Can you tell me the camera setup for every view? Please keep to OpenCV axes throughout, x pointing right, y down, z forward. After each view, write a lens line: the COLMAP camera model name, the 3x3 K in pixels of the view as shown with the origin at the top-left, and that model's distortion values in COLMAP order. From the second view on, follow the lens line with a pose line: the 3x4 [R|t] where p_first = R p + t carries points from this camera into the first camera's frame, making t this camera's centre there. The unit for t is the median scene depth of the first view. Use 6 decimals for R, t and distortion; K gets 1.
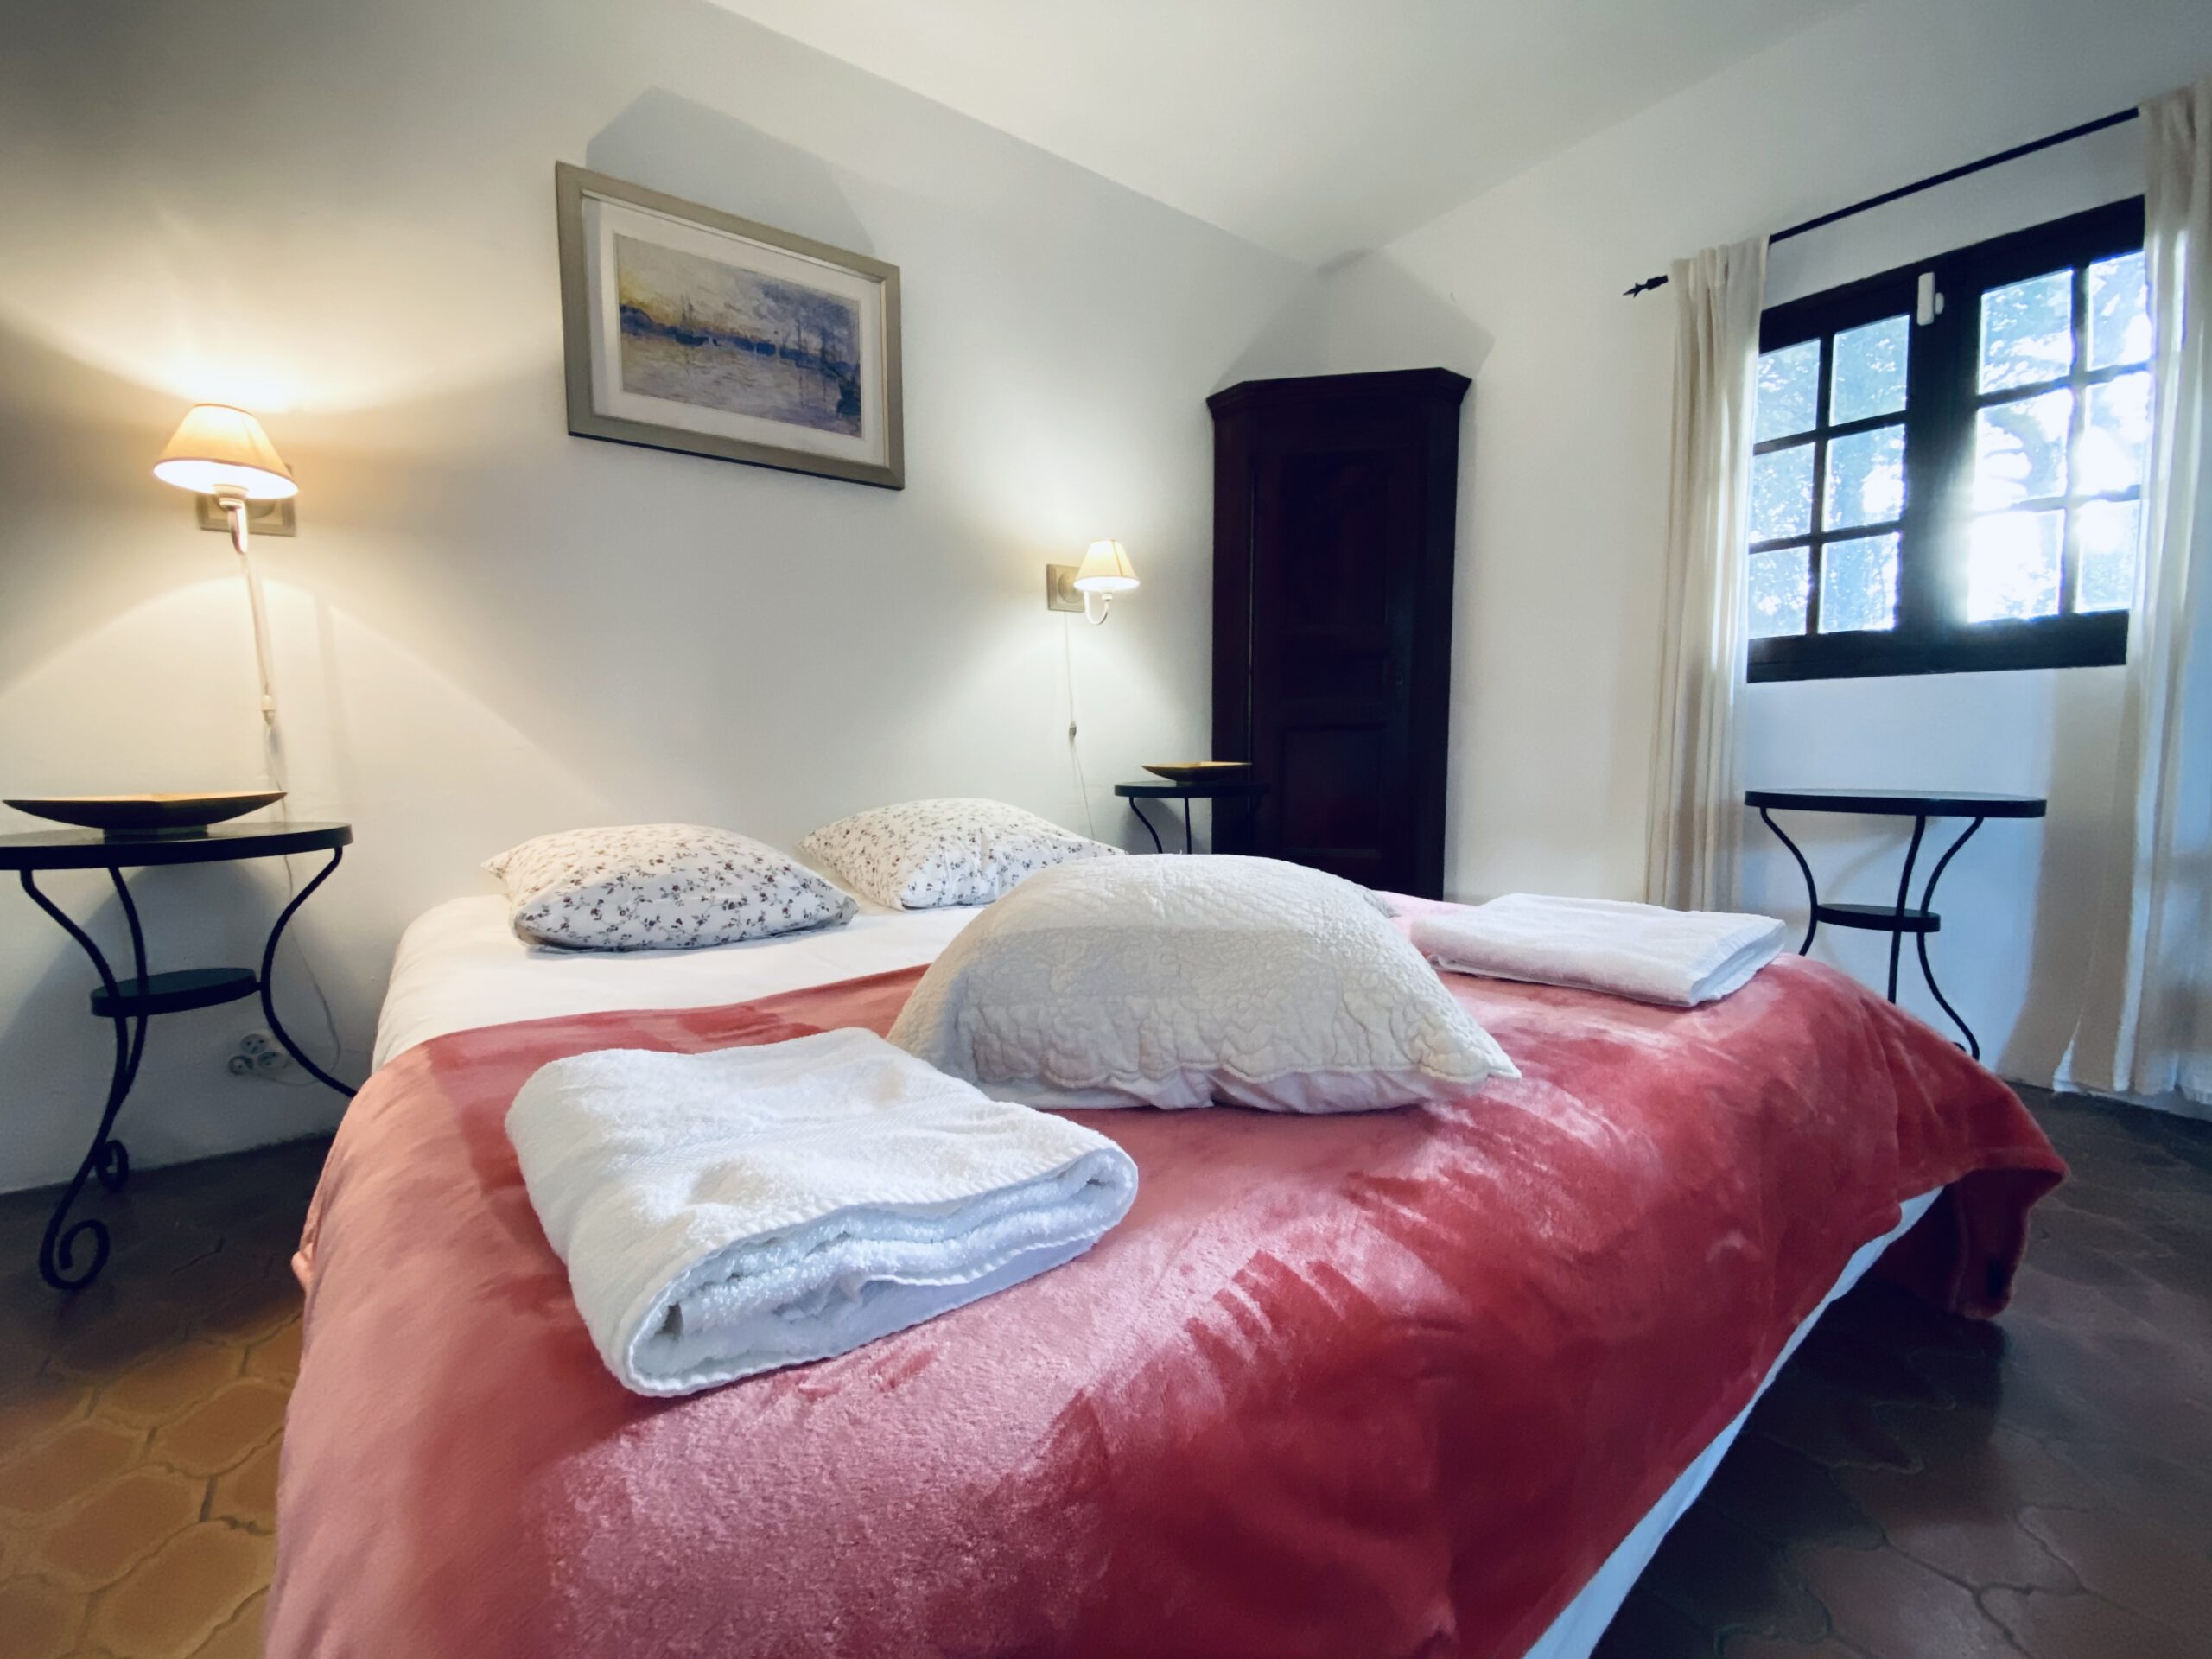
lens RADIAL K [[895.4, 0, 1106.0], [0, 895.4, 829.5], [0, 0, 1]] dist [0.001353, -0.011151]
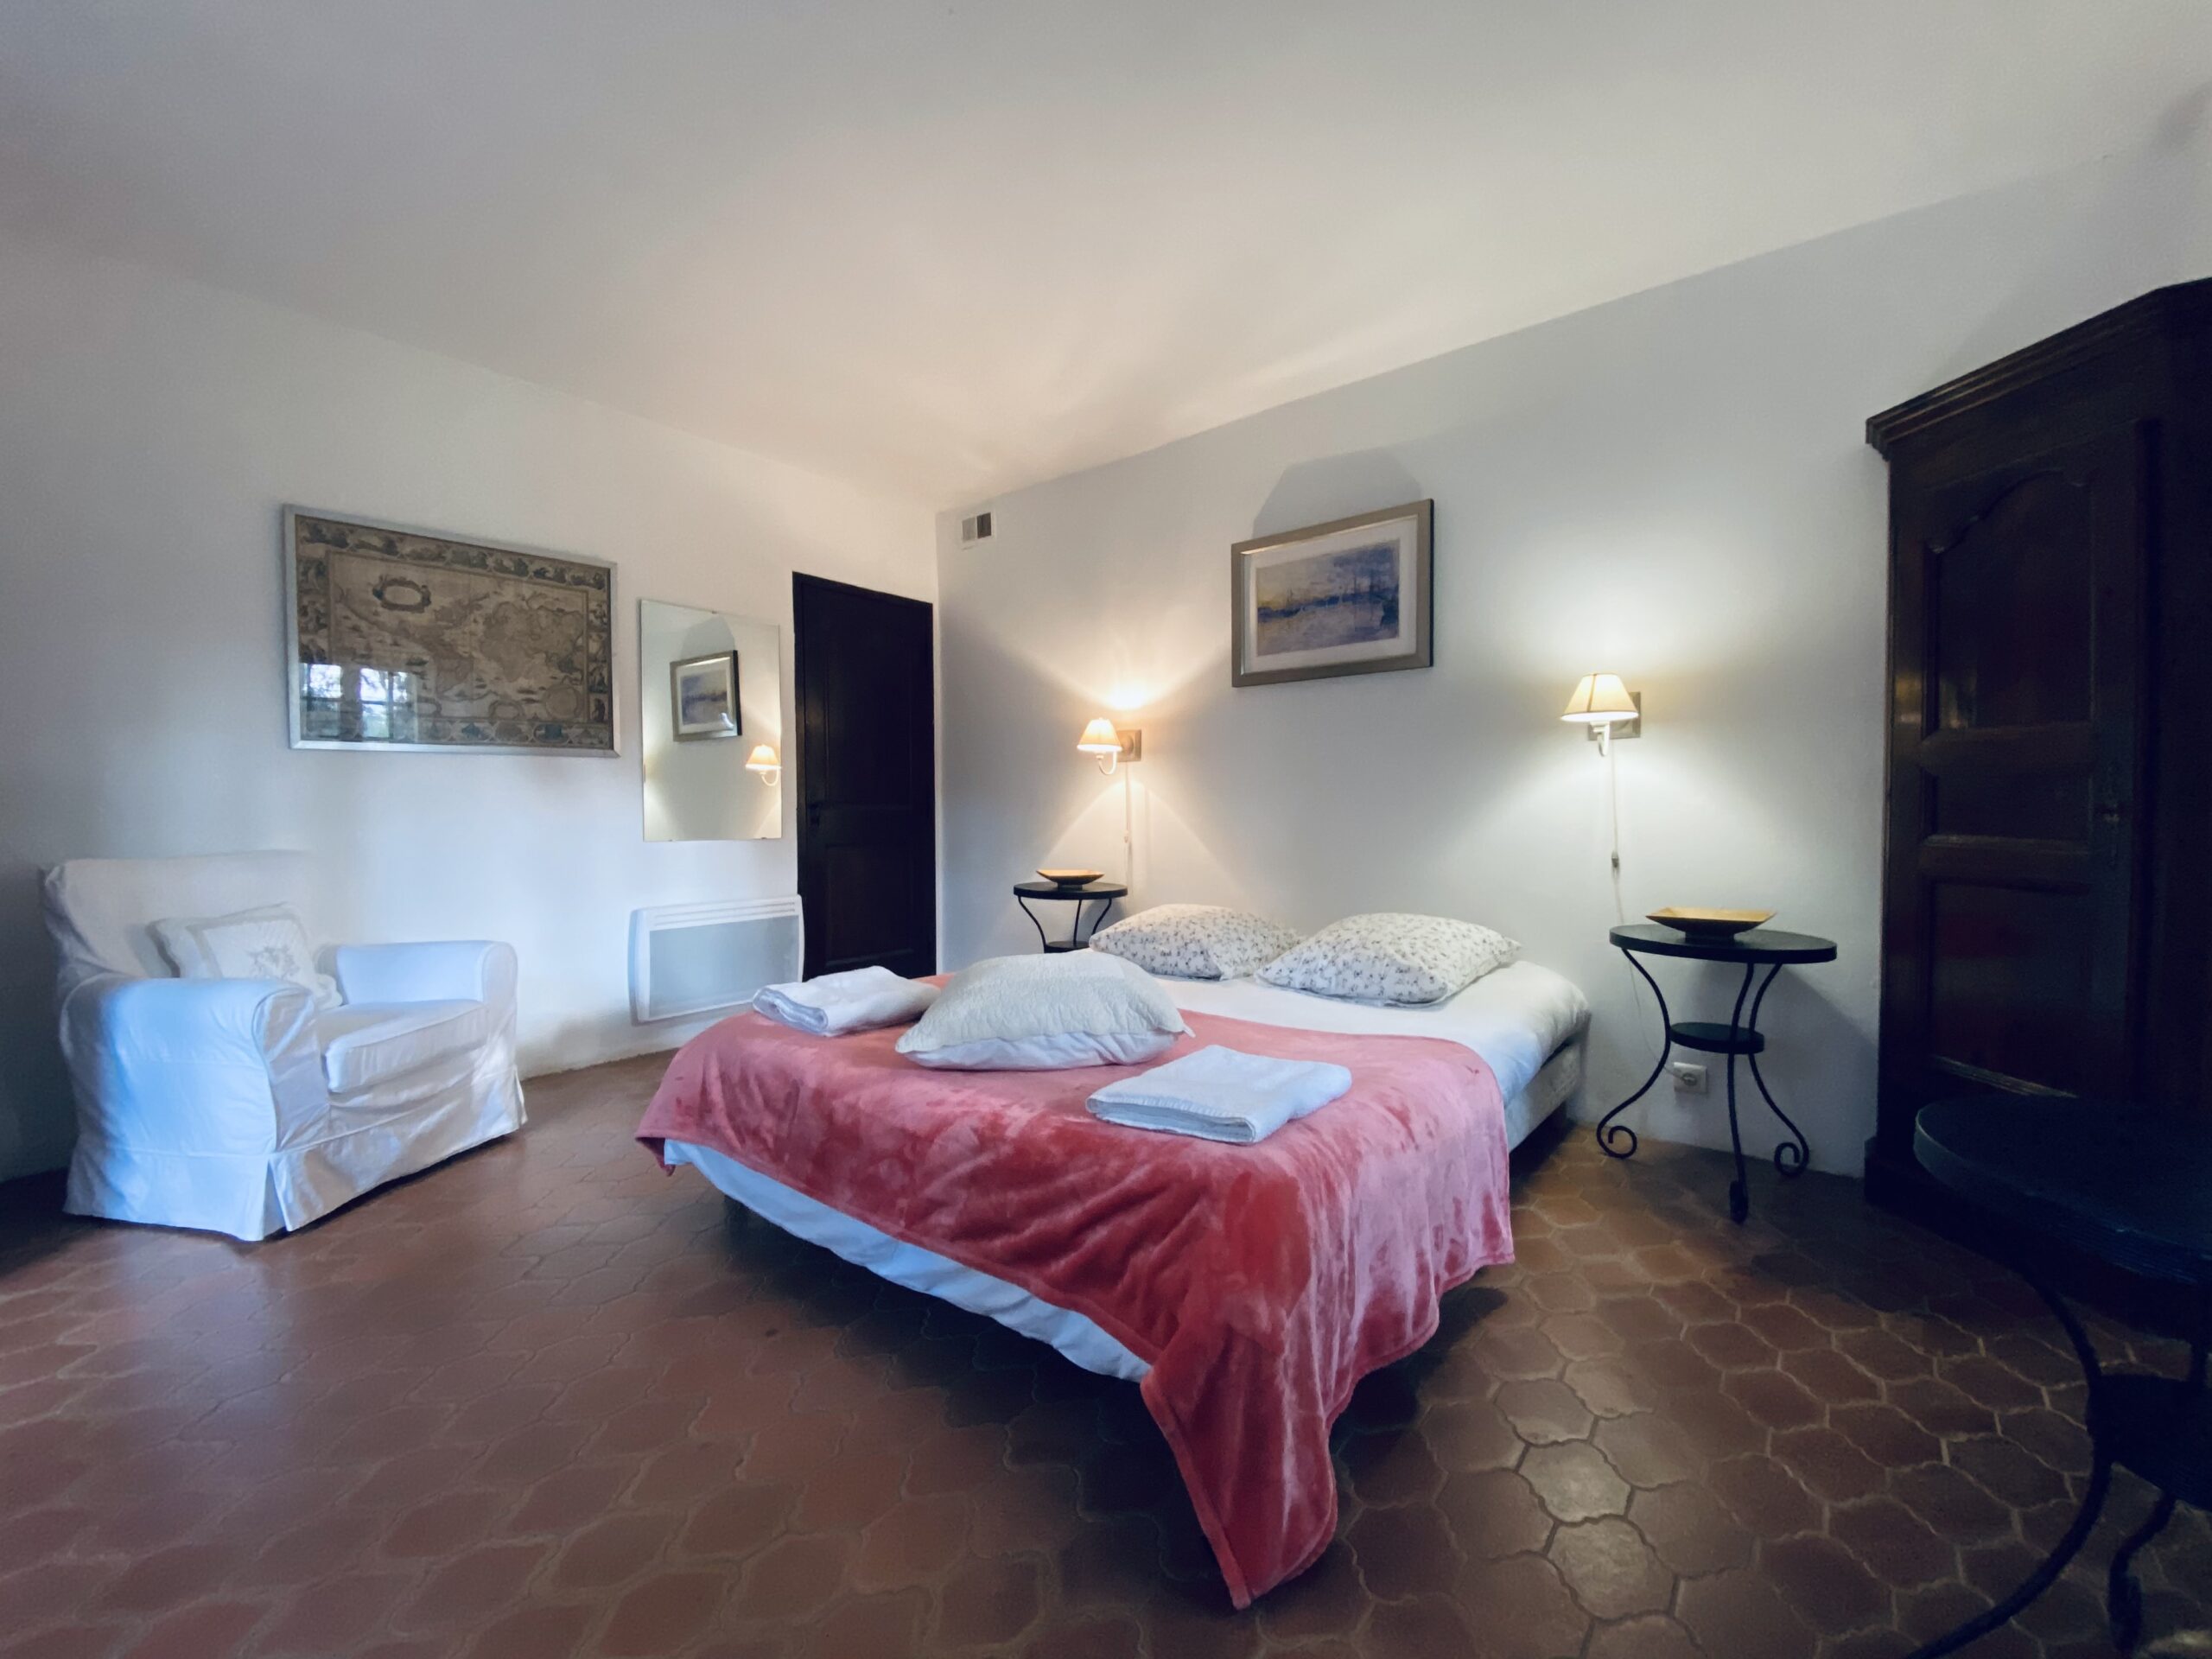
lens RADIAL K [[895.4, 0, 1106.0], [0, 895.4, 829.5], [0, 0, 1]] dist [0.001353, -0.011151]
pose [[0.219204, 0.037025, -0.974976, 0.997193], [-0.096694, 0.995185, 0.016053, -0.140512], [0.970876, 0.090755, 0.221728, 0.326392]]
